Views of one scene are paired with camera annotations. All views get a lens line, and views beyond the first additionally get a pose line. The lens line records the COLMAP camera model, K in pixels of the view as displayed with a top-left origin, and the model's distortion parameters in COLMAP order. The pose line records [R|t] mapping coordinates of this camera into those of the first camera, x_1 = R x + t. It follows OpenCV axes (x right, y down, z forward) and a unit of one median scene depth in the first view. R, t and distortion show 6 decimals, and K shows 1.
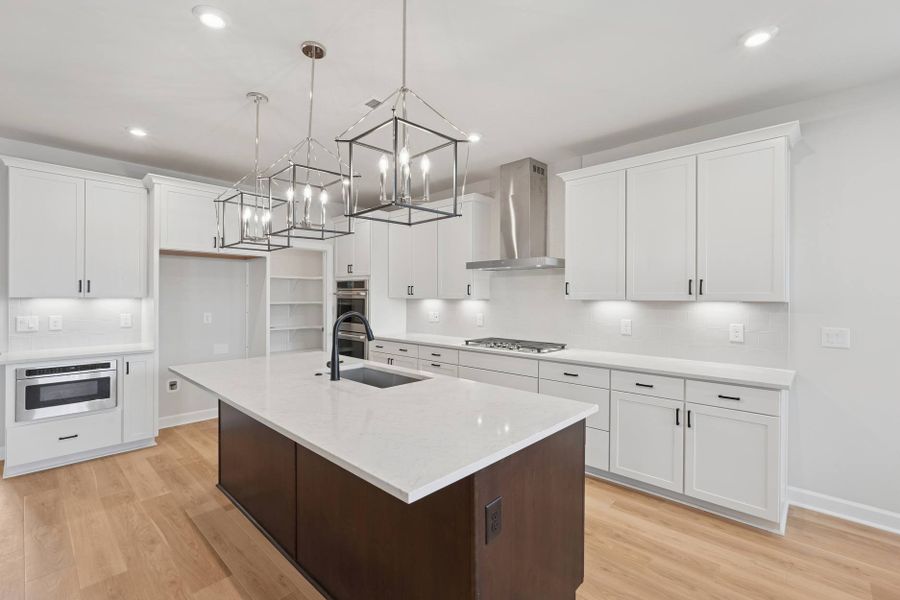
lens RADIAL K [[399.5, 0, 451.0], [0, 399.5, 297.5], [0, 0, 1]] dist [-0.002014, 0.000053]
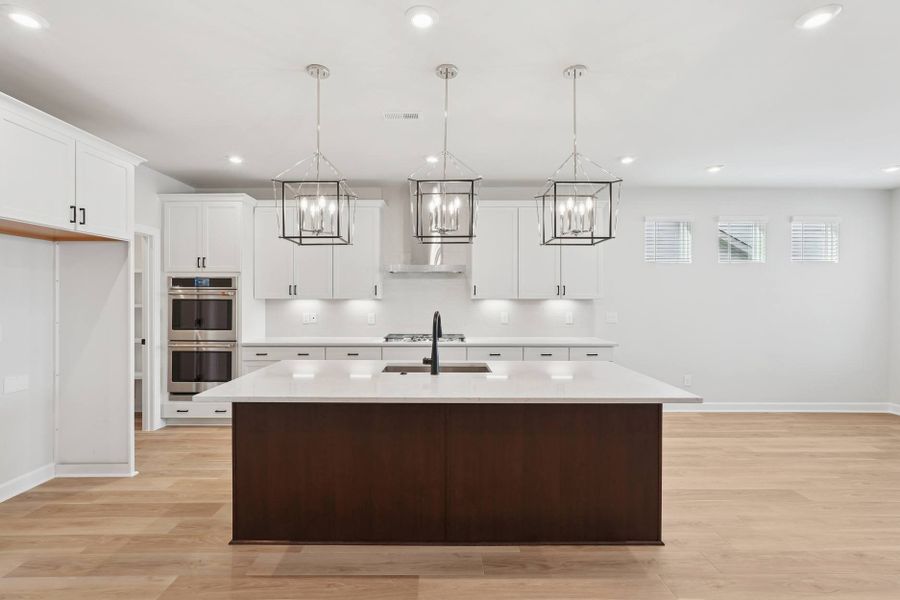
lens RADIAL K [[399.2, 0, 449.7], [0, 399.2, 294.8], [0, 0, 1]] dist [-0.003608, 0.000907]
pose [[0.723552, -0.001345, 0.690268, -0.654927], [0.004182, 0.999988, -0.002435, -0.004088], [-0.690257, 0.004649, 0.723550, 0.121055]]
